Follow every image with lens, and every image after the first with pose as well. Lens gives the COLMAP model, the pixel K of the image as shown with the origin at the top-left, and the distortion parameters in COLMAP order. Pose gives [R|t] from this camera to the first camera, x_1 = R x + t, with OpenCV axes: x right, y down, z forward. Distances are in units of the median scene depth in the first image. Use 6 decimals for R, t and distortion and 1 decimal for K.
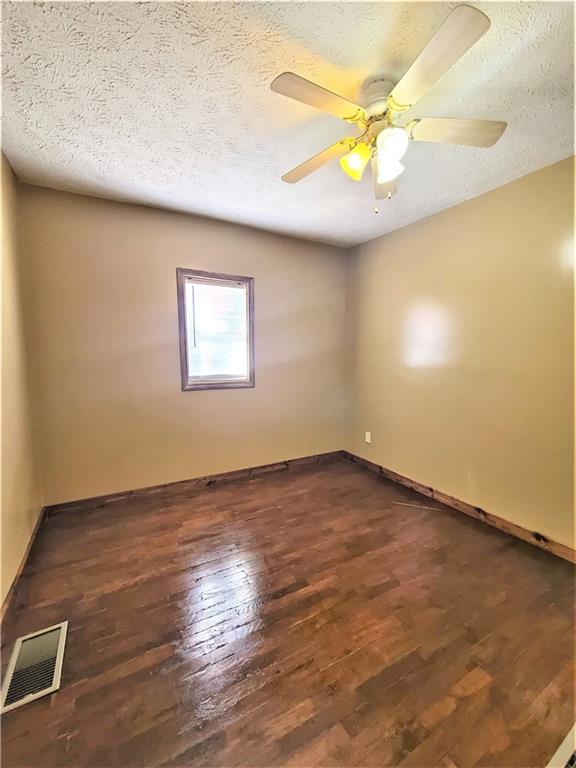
lens RADIAL K [[318.2, 0, 291.2], [0, 318.2, 380.0], [0, 0, 1]] dist [0.001160, -0.000027]
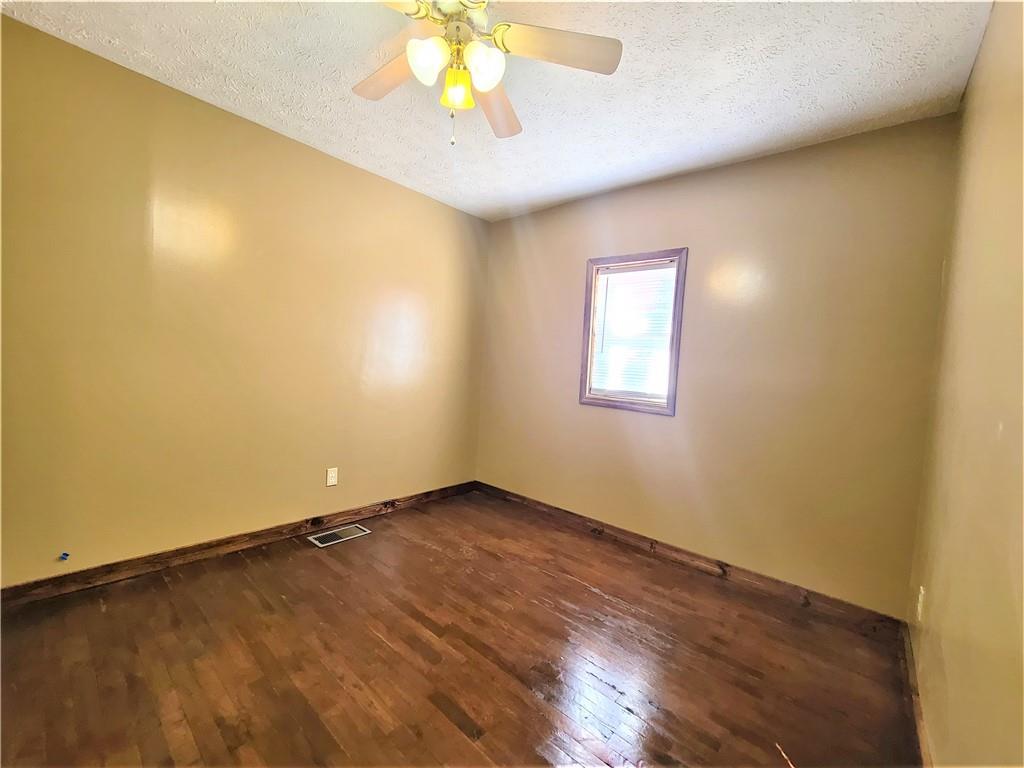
lens RADIAL K [[424.3, 0, 507.4], [0, 424.3, 383.6], [0, 0, 1]] dist [0.001160, -0.000027]
pose [[0.328204, 0.065898, -0.942305, 0.653212], [-0.150383, 0.988486, 0.016749, -0.008385], [0.932559, 0.136210, 0.334335, 0.448508]]
